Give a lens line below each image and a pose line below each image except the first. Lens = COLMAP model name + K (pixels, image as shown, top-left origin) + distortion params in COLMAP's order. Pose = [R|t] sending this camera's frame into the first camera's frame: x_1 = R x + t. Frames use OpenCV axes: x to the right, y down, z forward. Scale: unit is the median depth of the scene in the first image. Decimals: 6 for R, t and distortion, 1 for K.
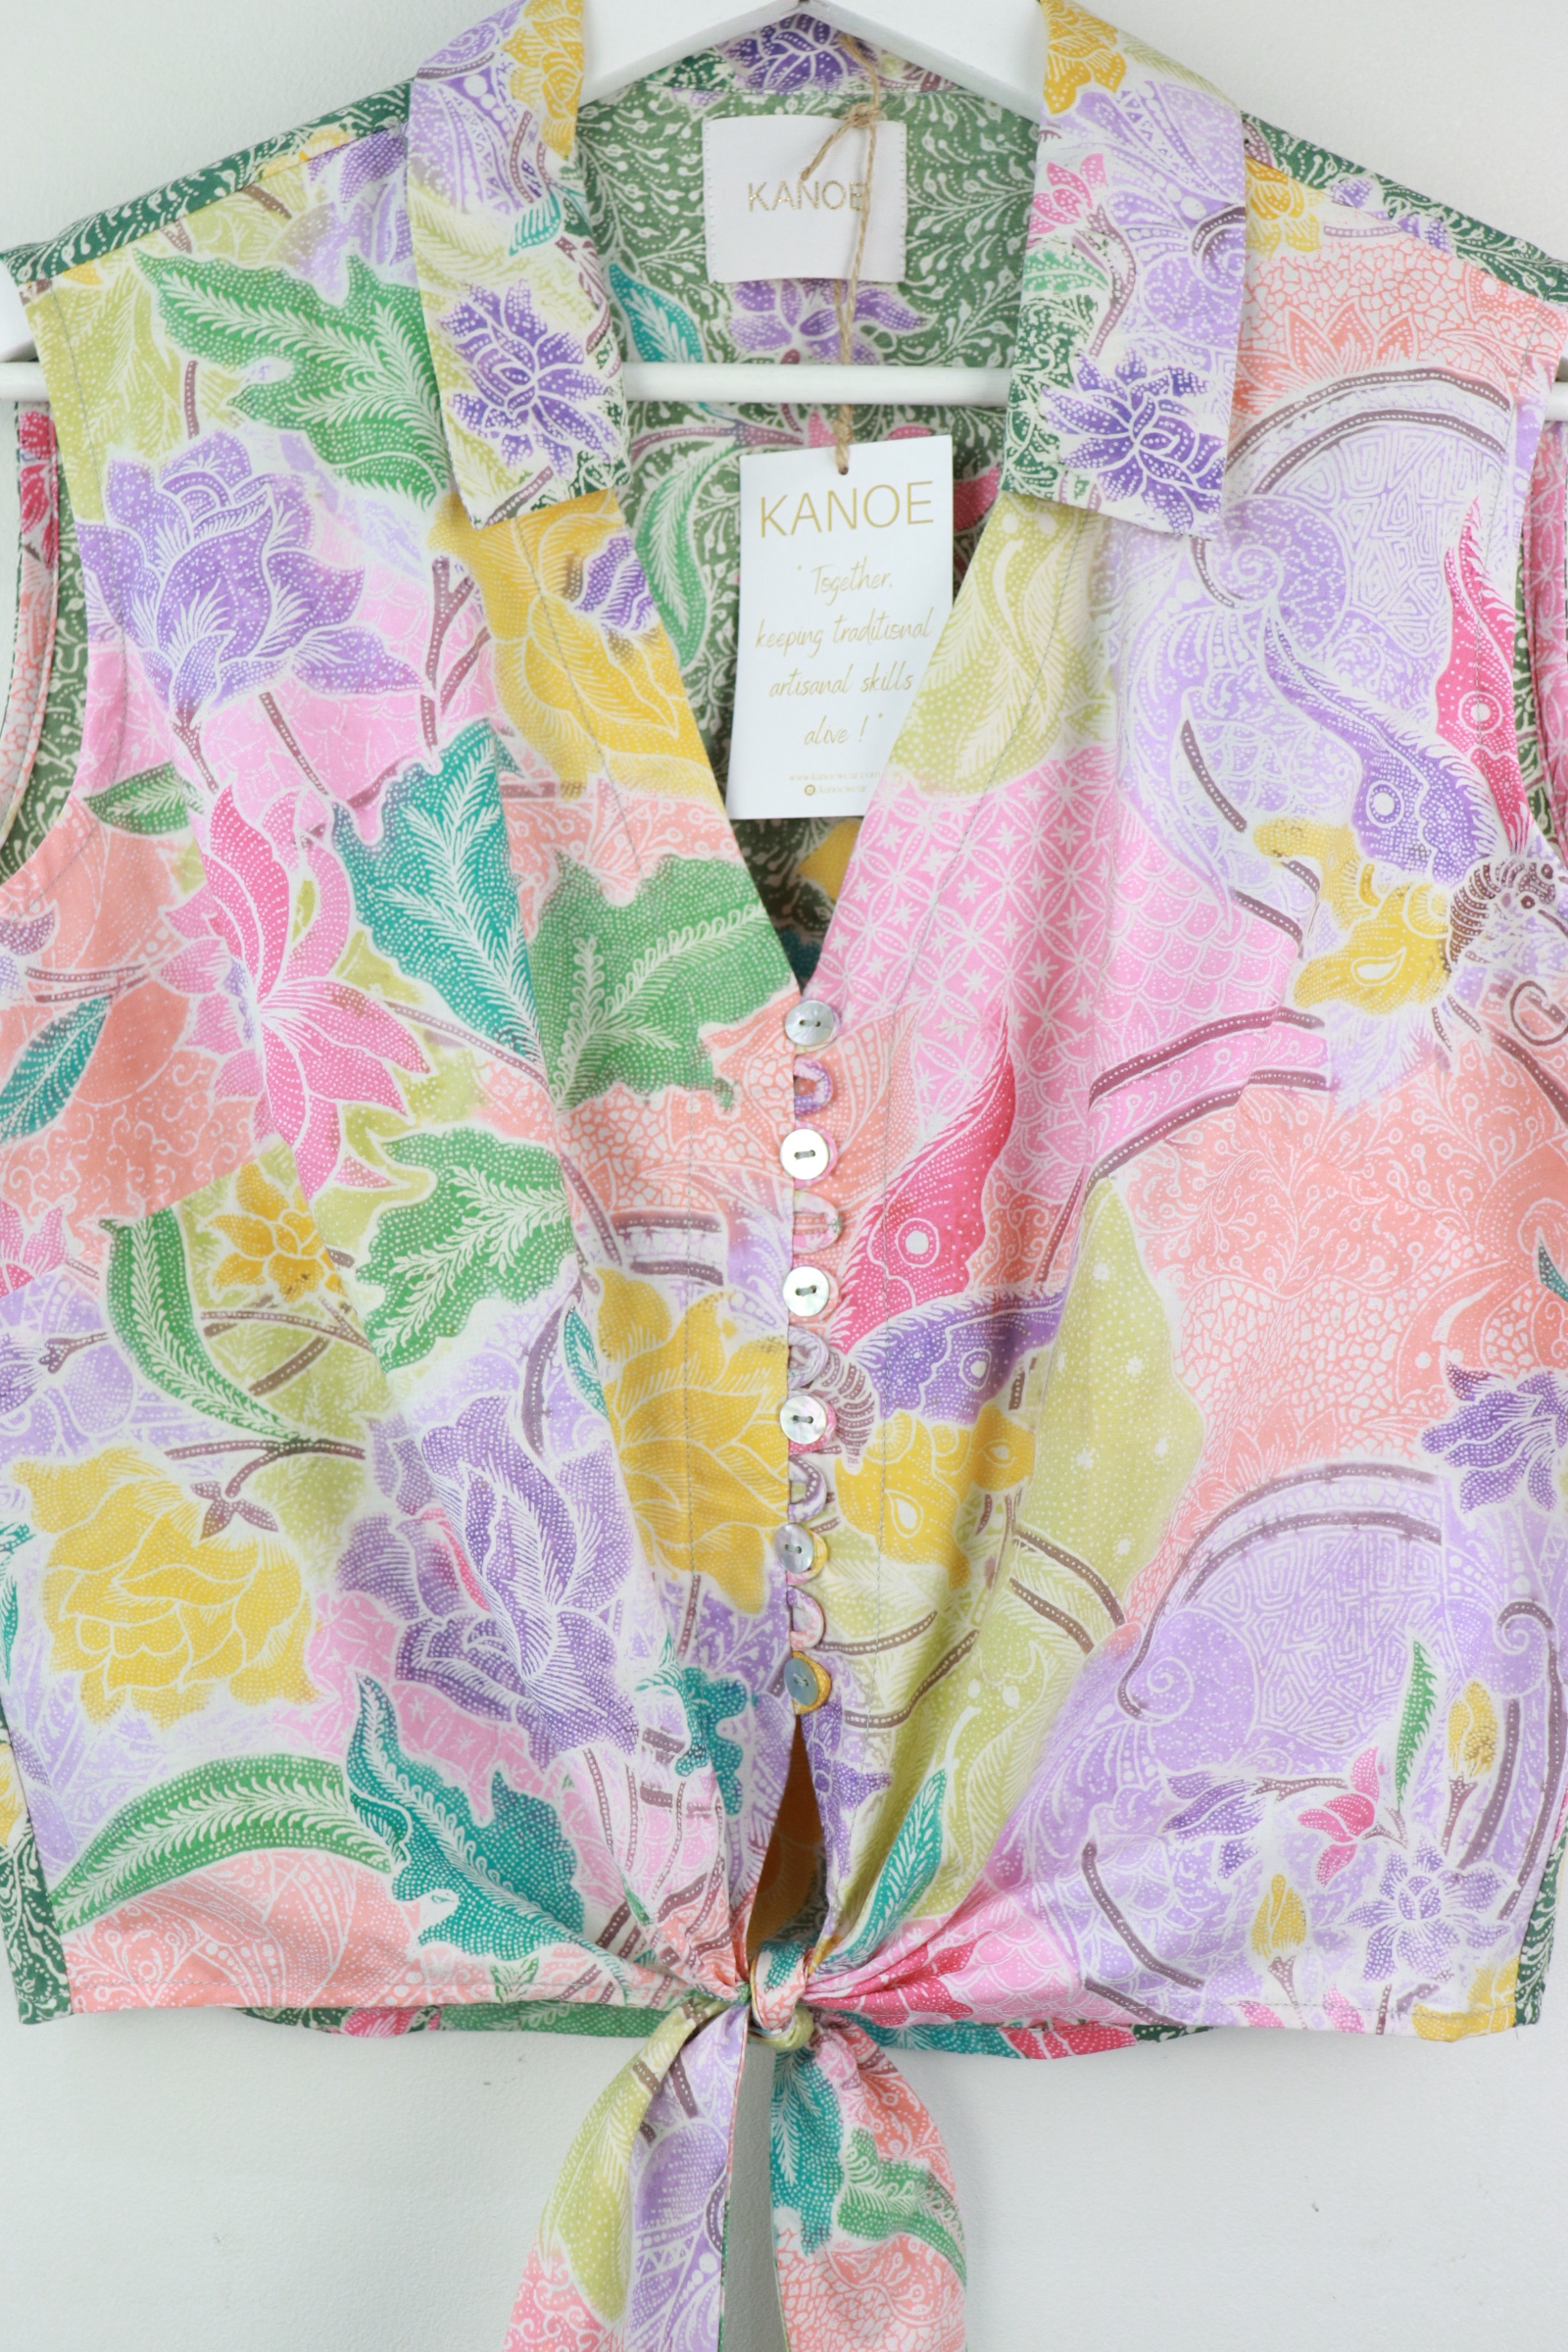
lens RADIAL K [[2479.7, 0, 804.3], [0, 2479.7, 1144.3], [0, 0, 1]] dist [-0.133396, 0.211167]
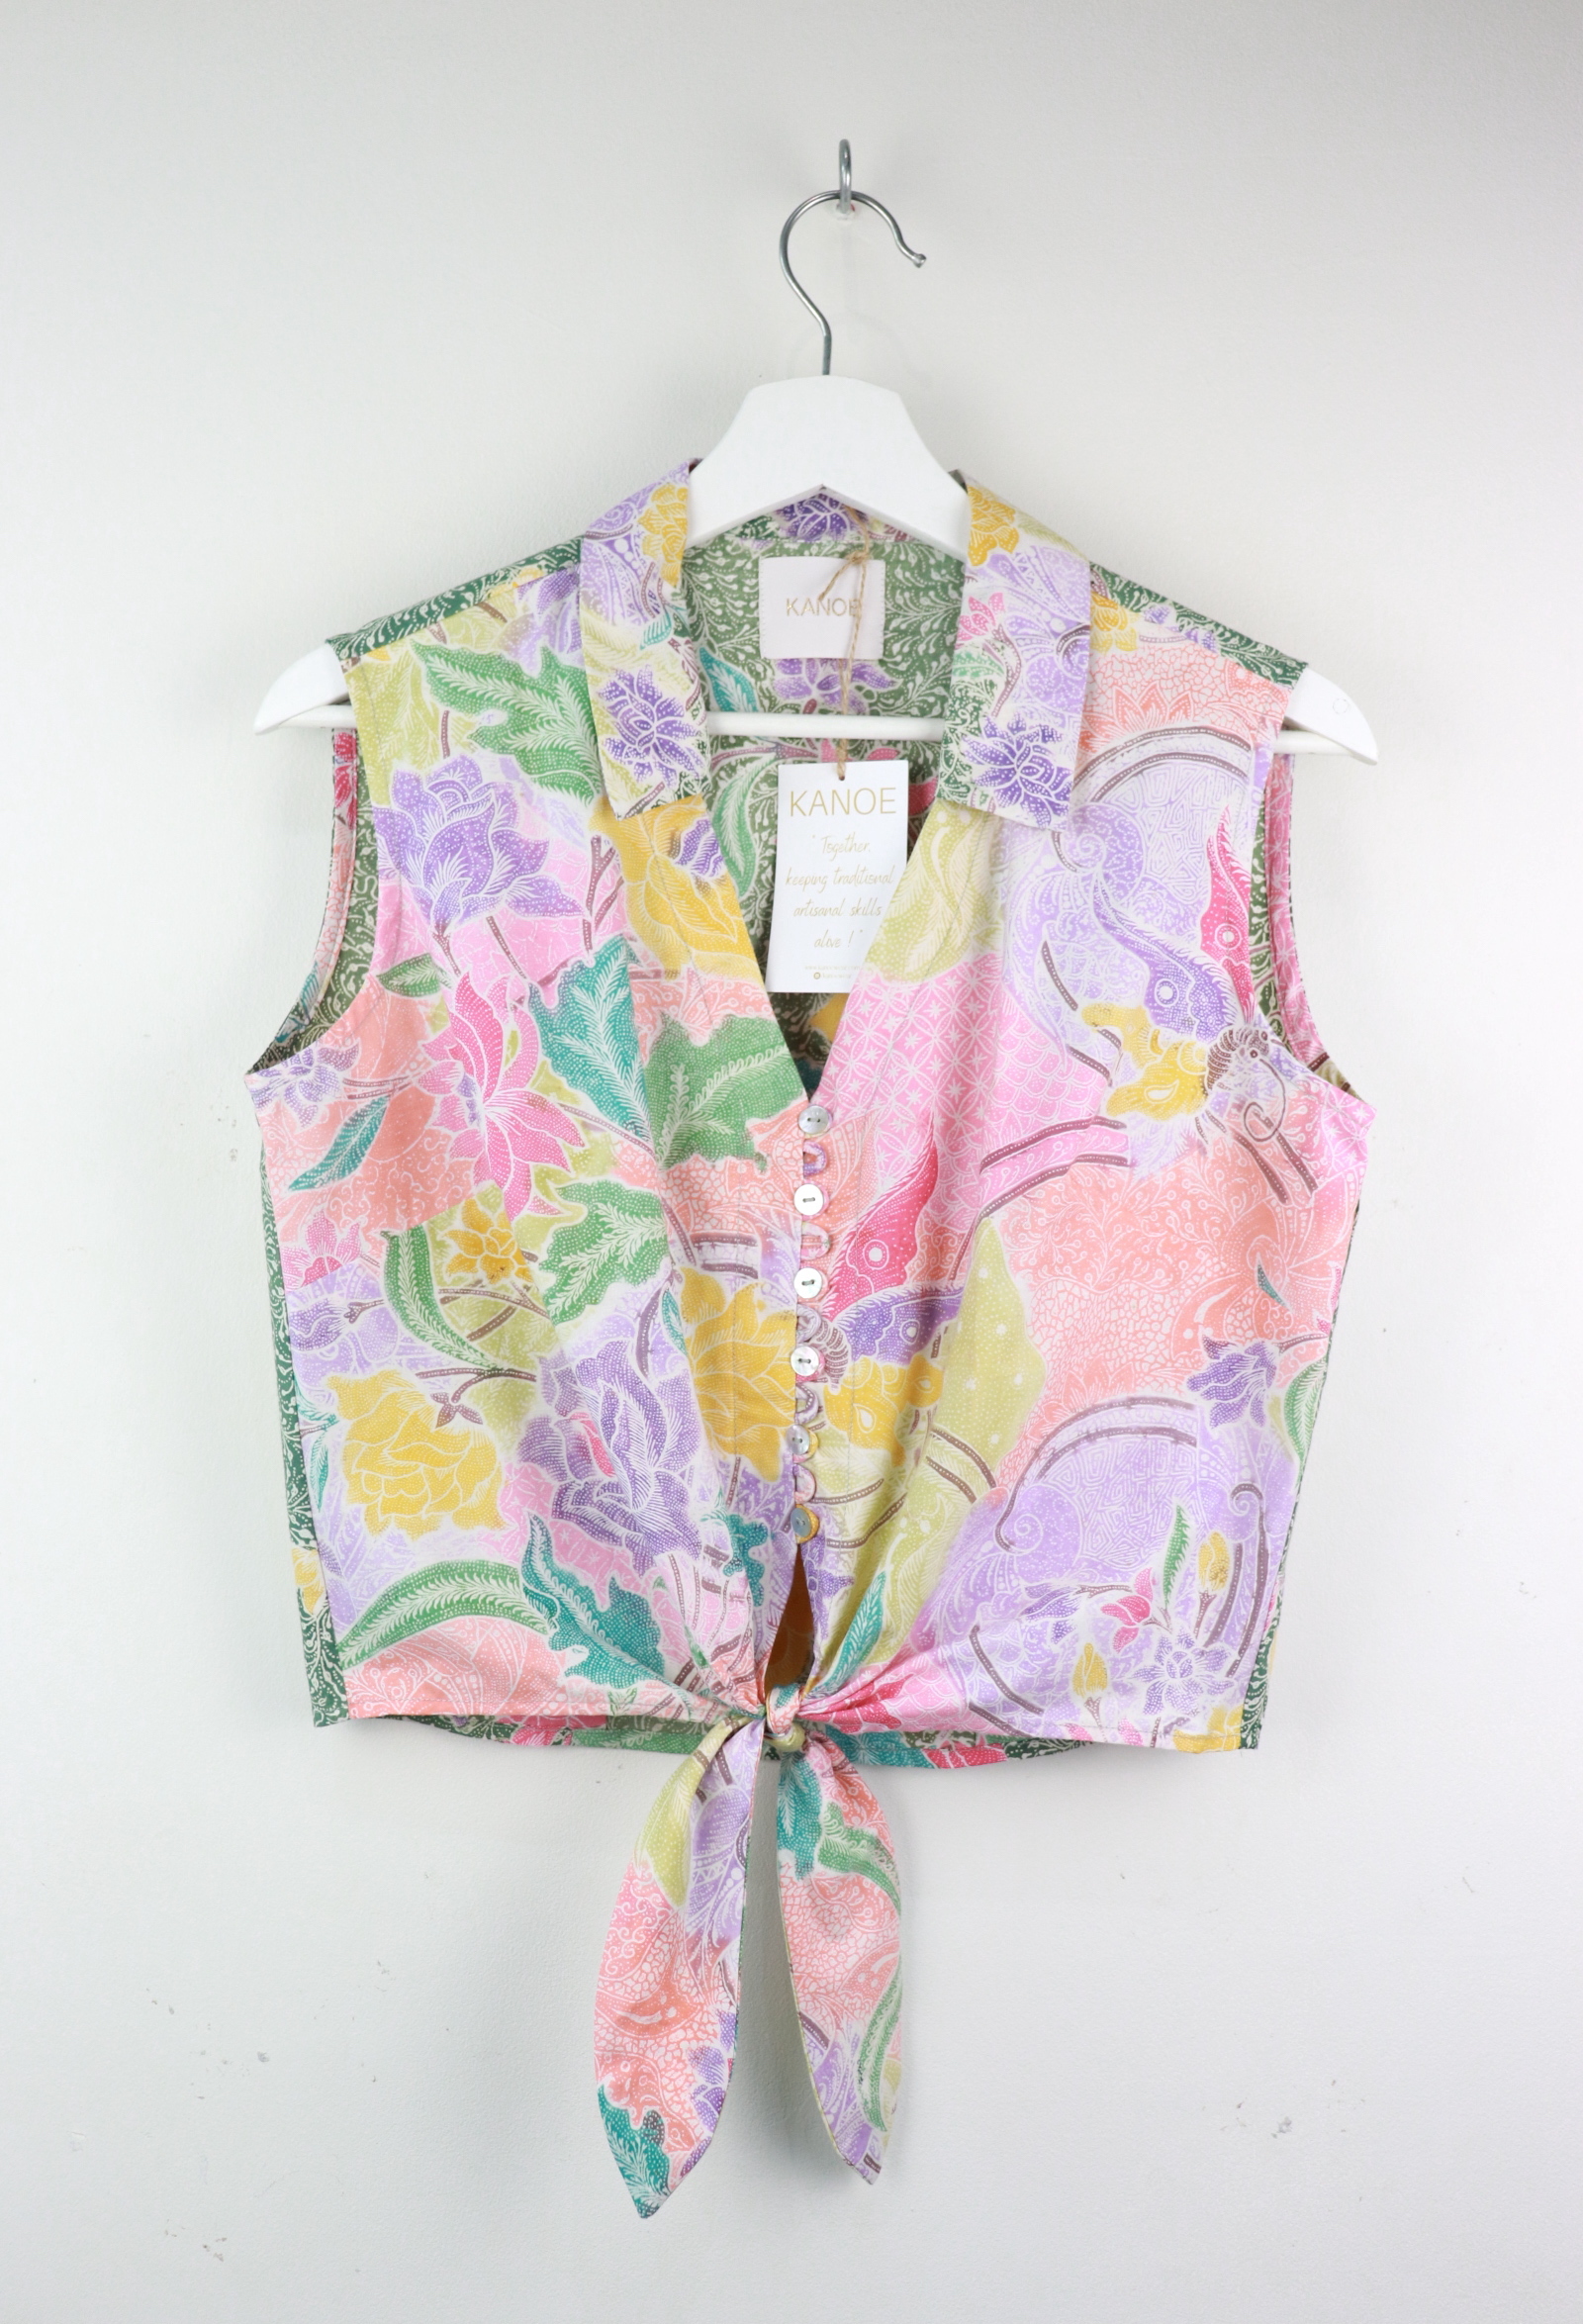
lens RADIAL K [[2604.1, 0, 837.4], [0, 2604.1, 1153.2], [0, 0, 1]] dist [-0.155991, 0.009354]
pose [[0.999803, 0.018899, -0.006122, 0.028887], [-0.018980, 0.999730, -0.013421, -0.004033], [0.005867, 0.013535, 0.999891, -0.724732]]
